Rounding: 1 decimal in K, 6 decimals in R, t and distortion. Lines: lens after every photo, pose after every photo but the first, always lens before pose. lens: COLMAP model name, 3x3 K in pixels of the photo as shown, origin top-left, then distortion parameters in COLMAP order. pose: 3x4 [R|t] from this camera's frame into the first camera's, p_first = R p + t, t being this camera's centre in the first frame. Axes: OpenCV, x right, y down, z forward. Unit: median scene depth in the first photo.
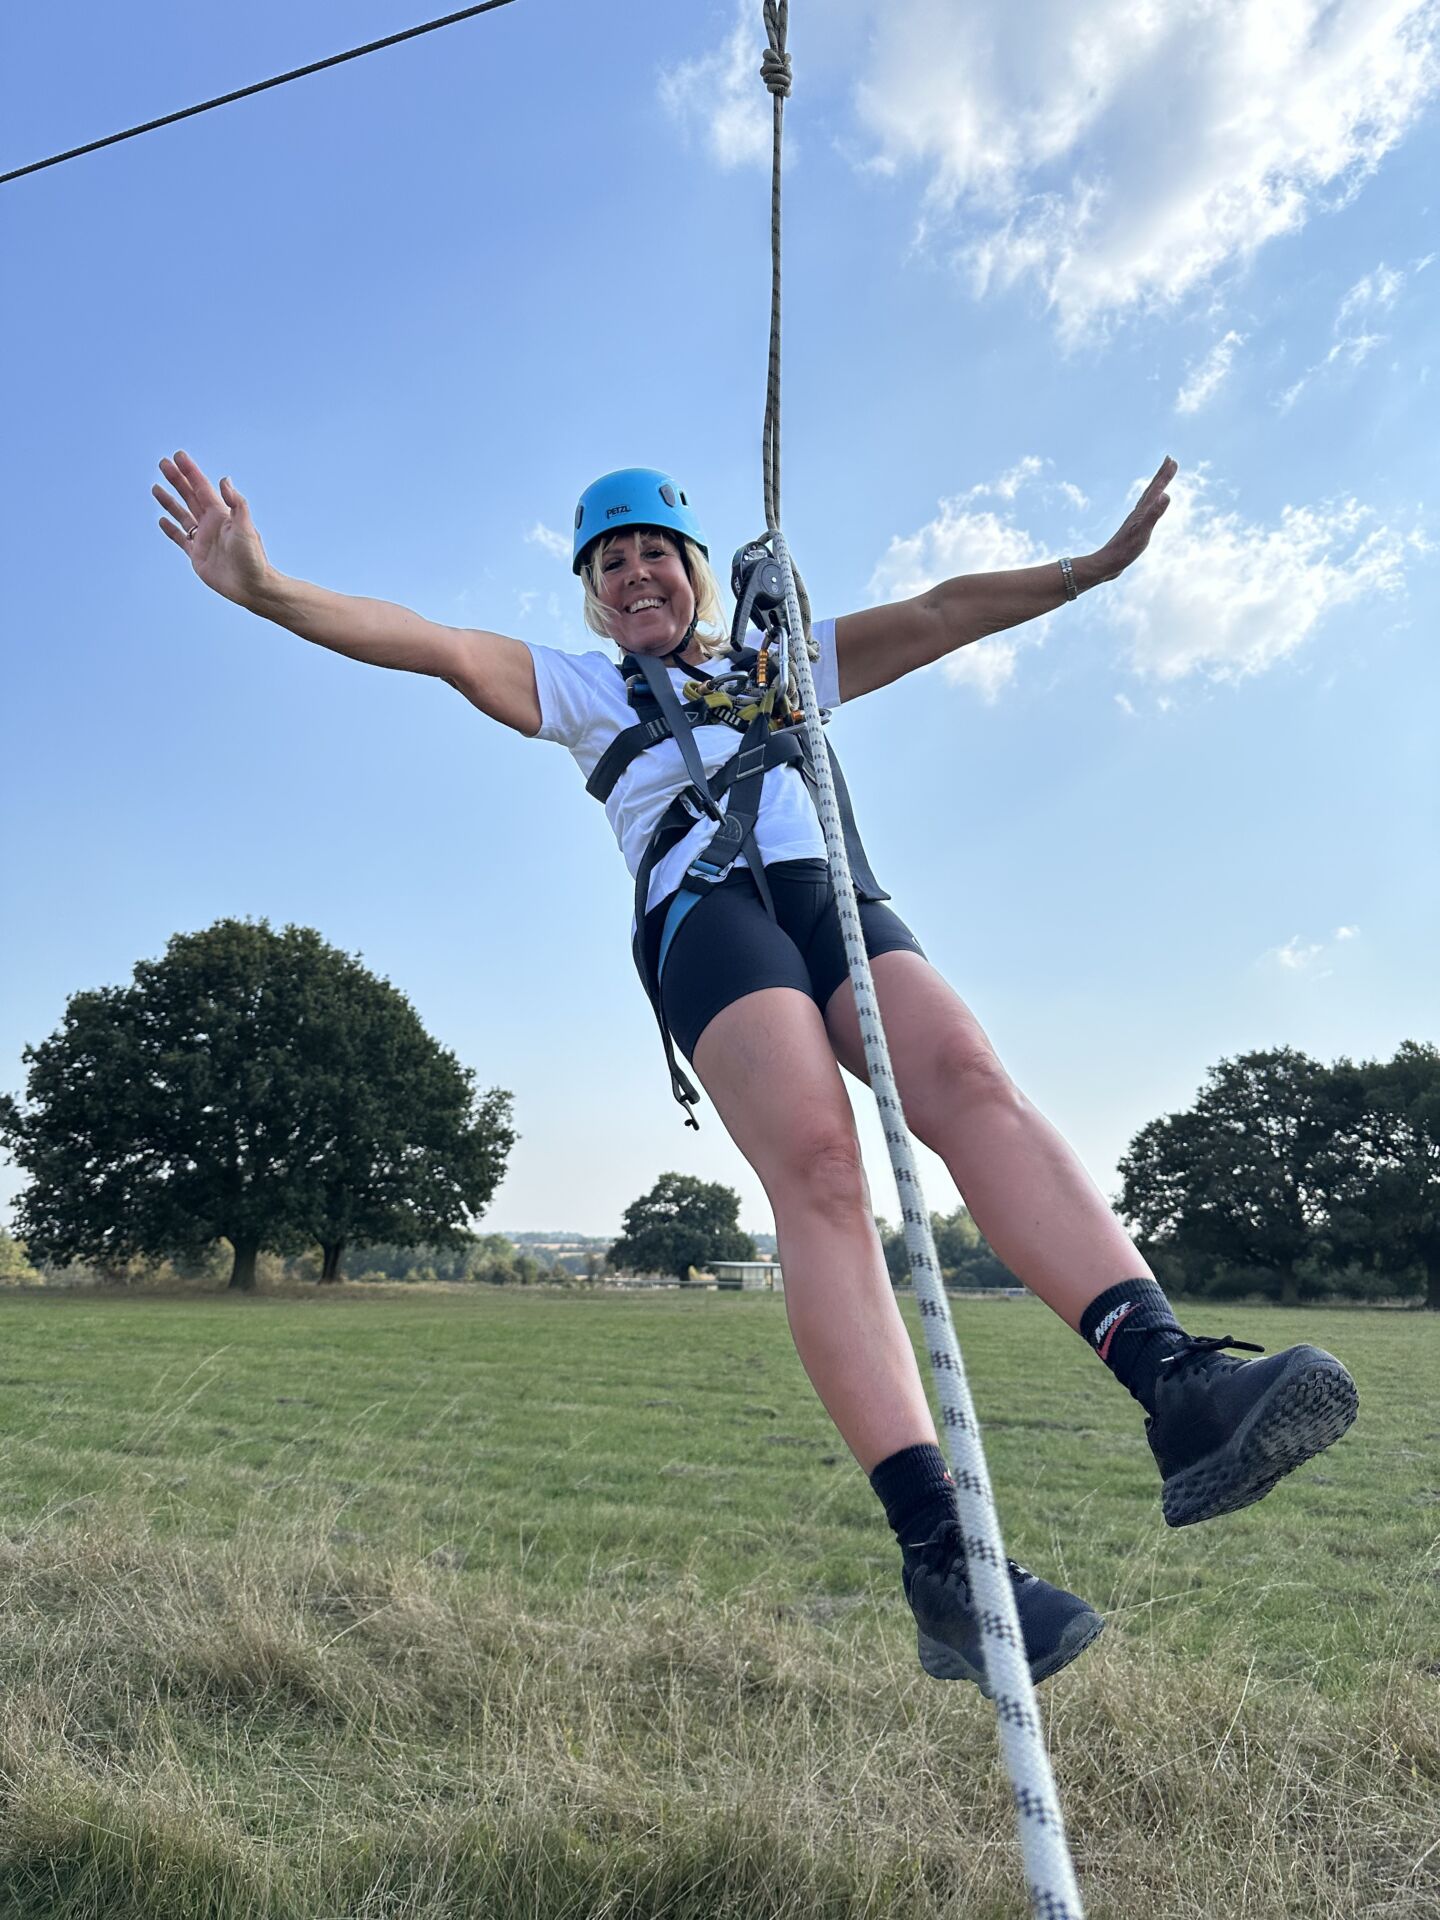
lens RADIAL K [[1303.4, 0, 720.0], [0, 1303.4, 960.0], [0, 0, 1]] dist [0.002444, 0.000498]
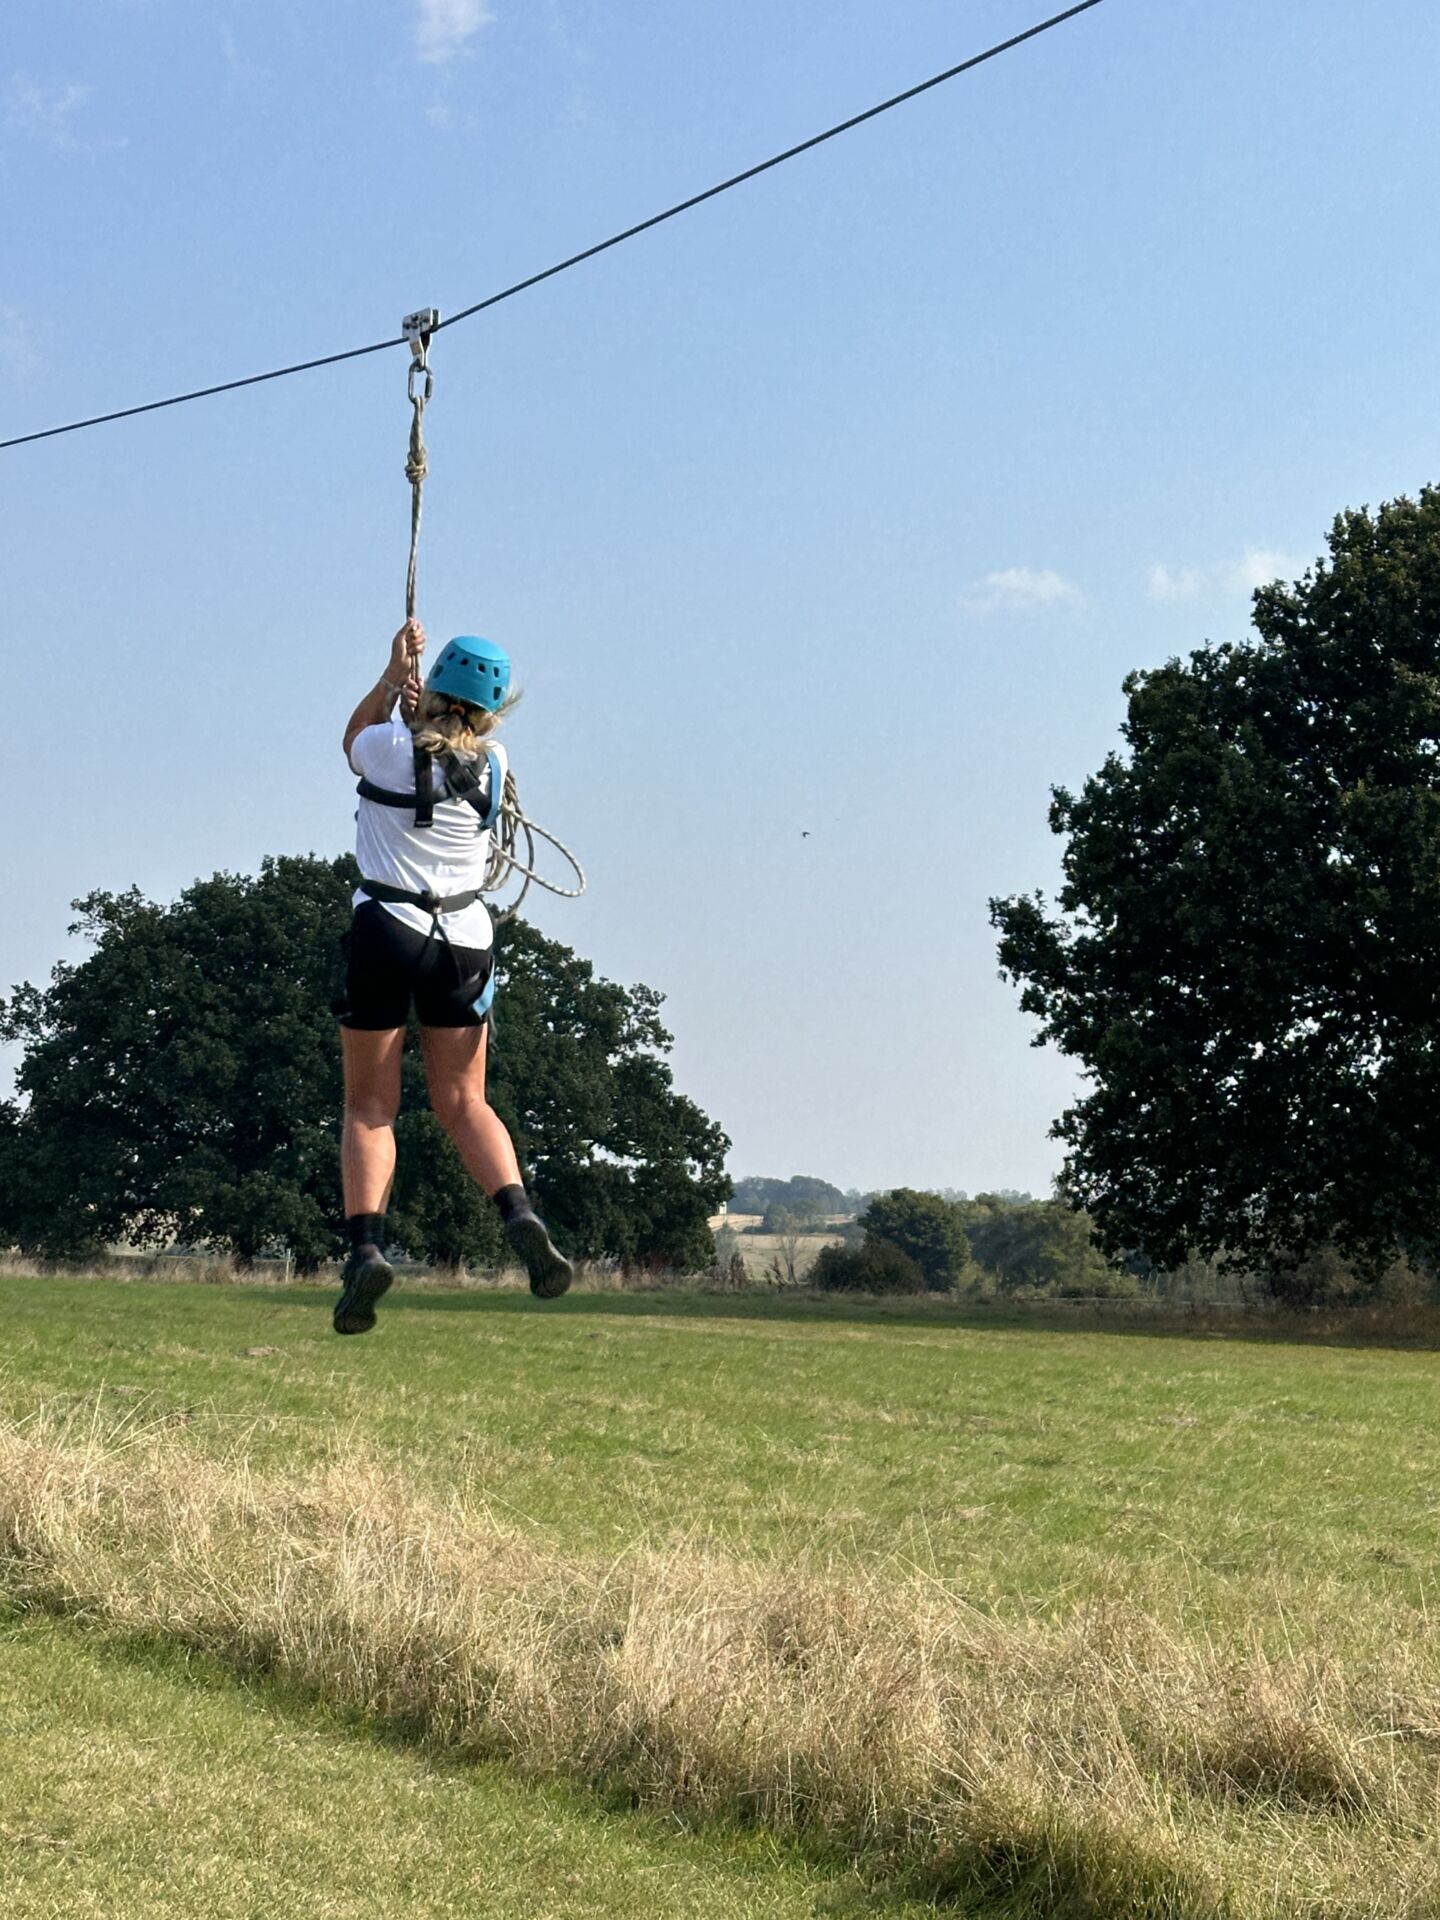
lens RADIAL K [[3579.0, 0, 720.0], [0, 3579.0, 960.0], [0, 0, 1]] dist [0.000609, 0.001401]
pose [[0.827520, -0.022909, -0.560968, 0.071944], [0.098578, 0.989574, 0.105007, -0.018937], [0.552714, -0.142195, 0.821151, -0.102251]]
